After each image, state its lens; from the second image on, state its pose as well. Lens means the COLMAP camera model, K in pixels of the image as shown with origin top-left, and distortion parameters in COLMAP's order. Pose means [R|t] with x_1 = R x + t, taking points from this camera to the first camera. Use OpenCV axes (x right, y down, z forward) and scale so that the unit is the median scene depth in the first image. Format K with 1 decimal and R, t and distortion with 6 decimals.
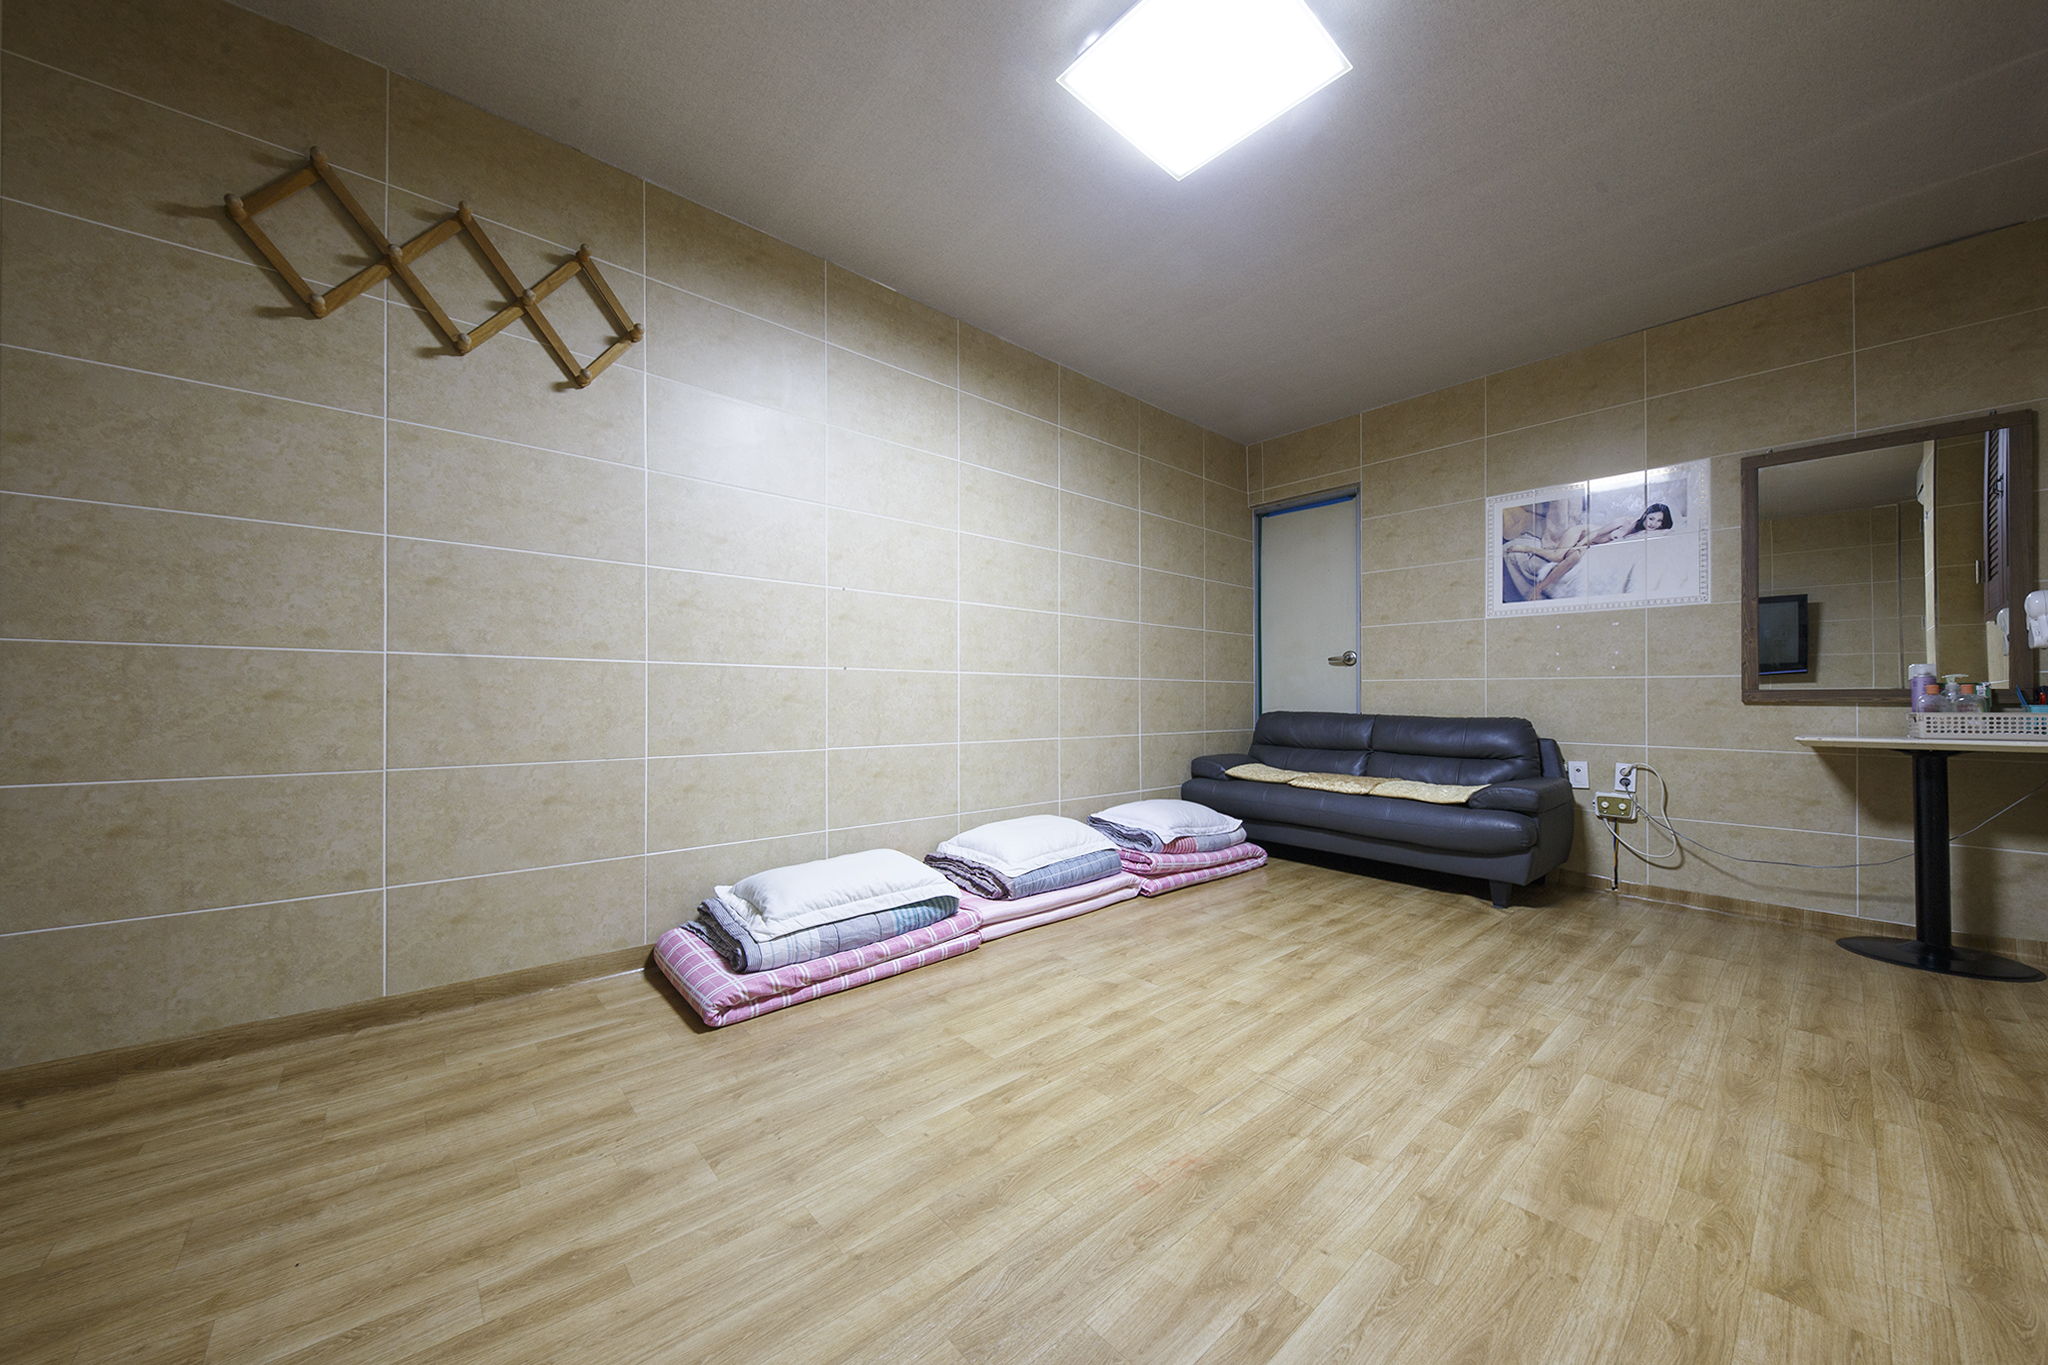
lens RADIAL K [[719.2, 0, 1024.0], [0, 719.2, 682.5], [0, 0, 1]] dist [0.024845, -0.010585]
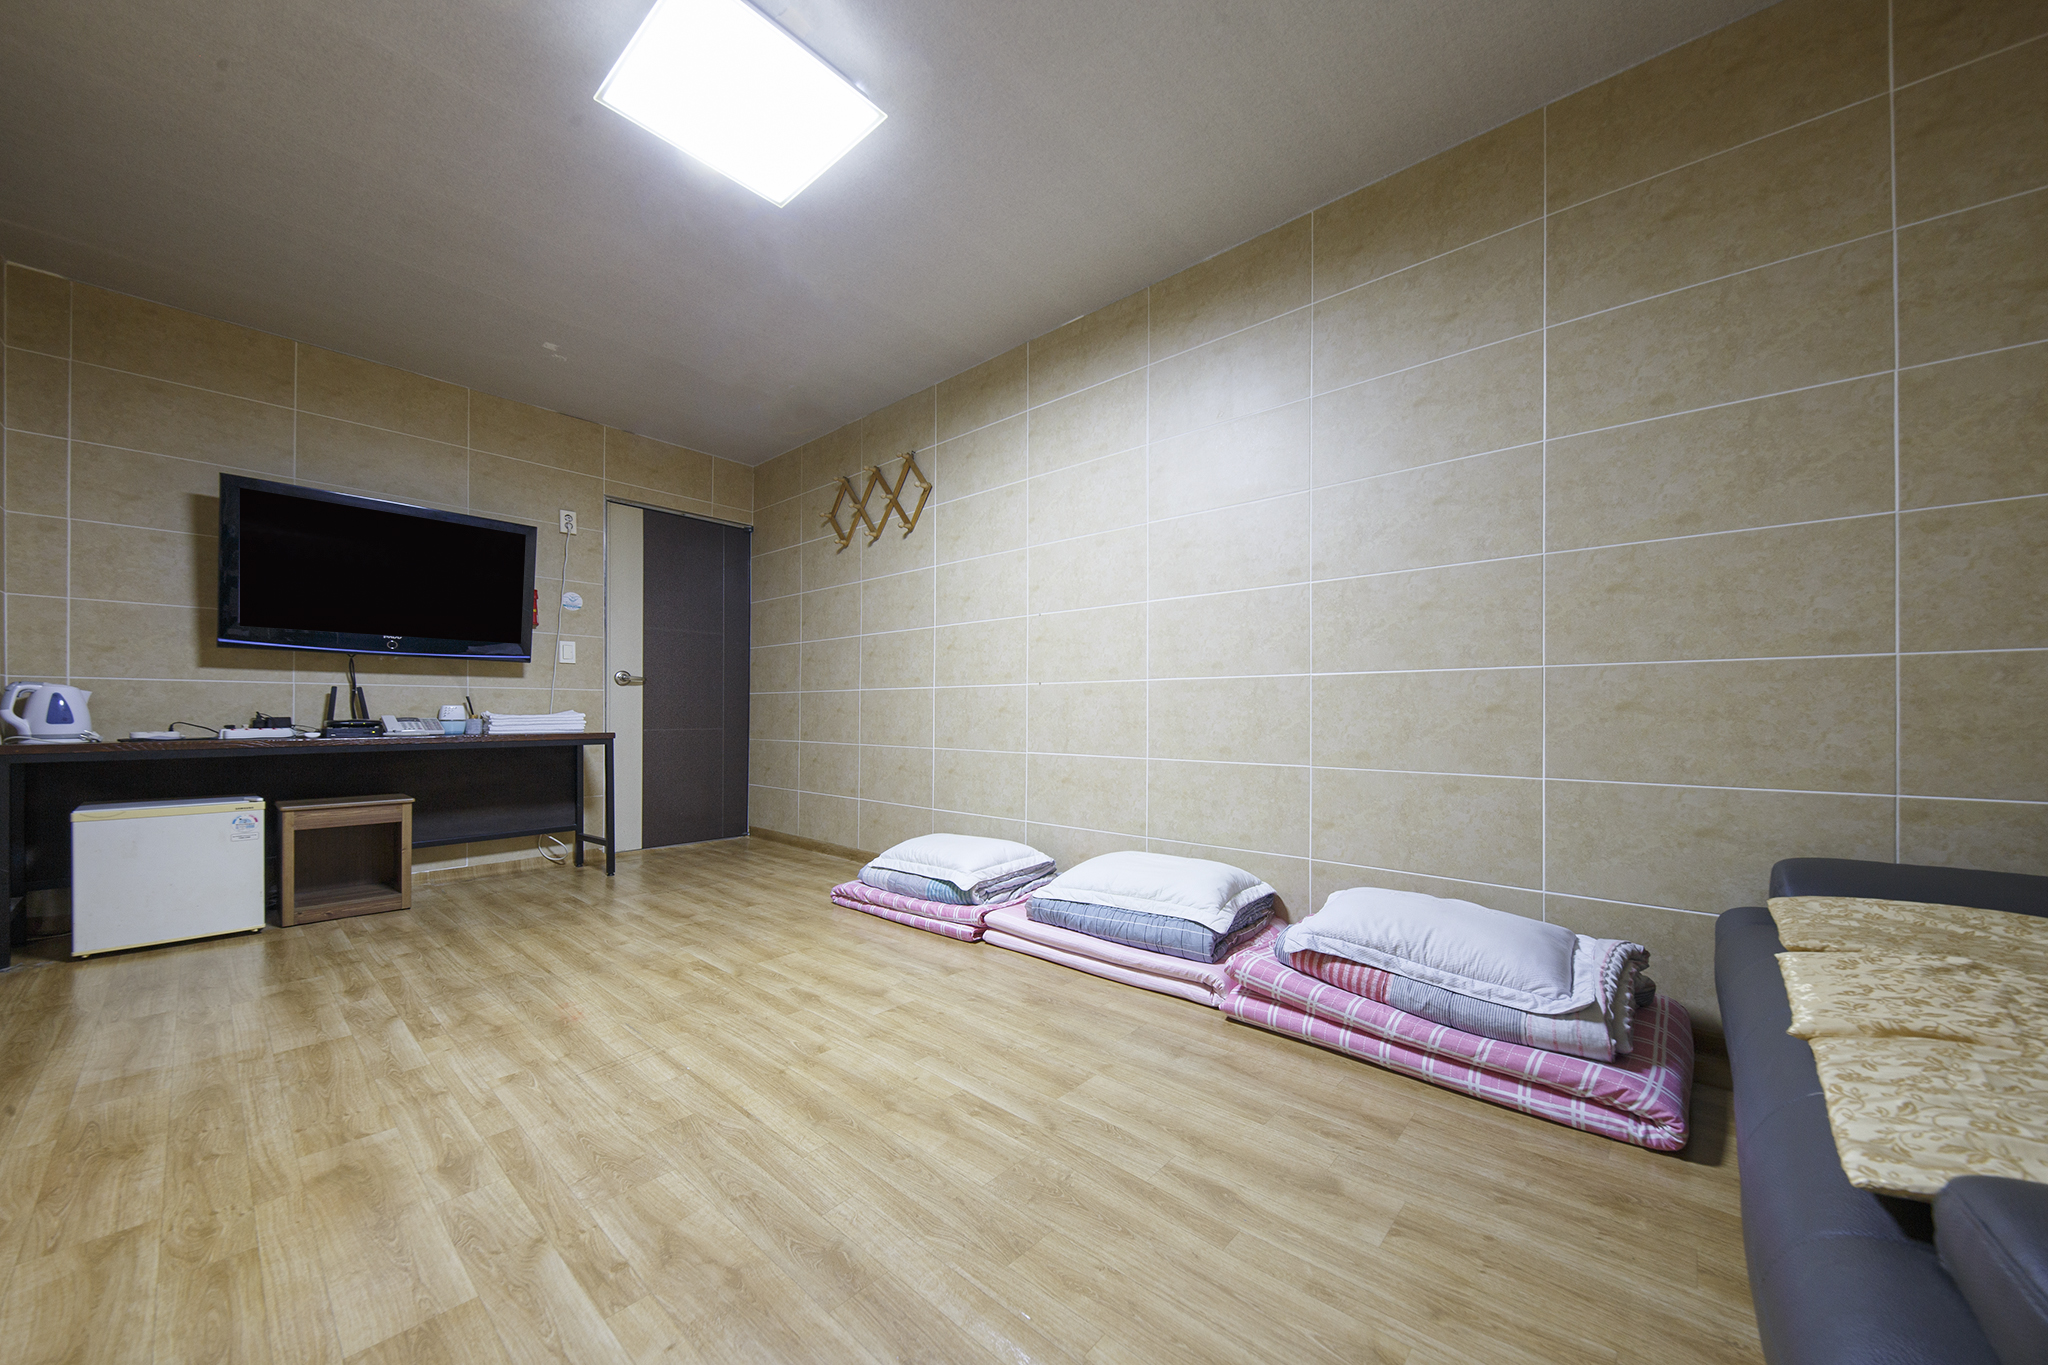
lens RADIAL K [[704.1, 0, 1027.0], [0, 704.1, 704.5], [0, 0, 1]] dist [0.021215, -0.007170]
pose [[0.129422, -0.018731, -0.991413, 1.058688], [0.020629, 0.999656, -0.016194, 0.038424], [0.991375, -0.018356, 0.129764, 1.023294]]
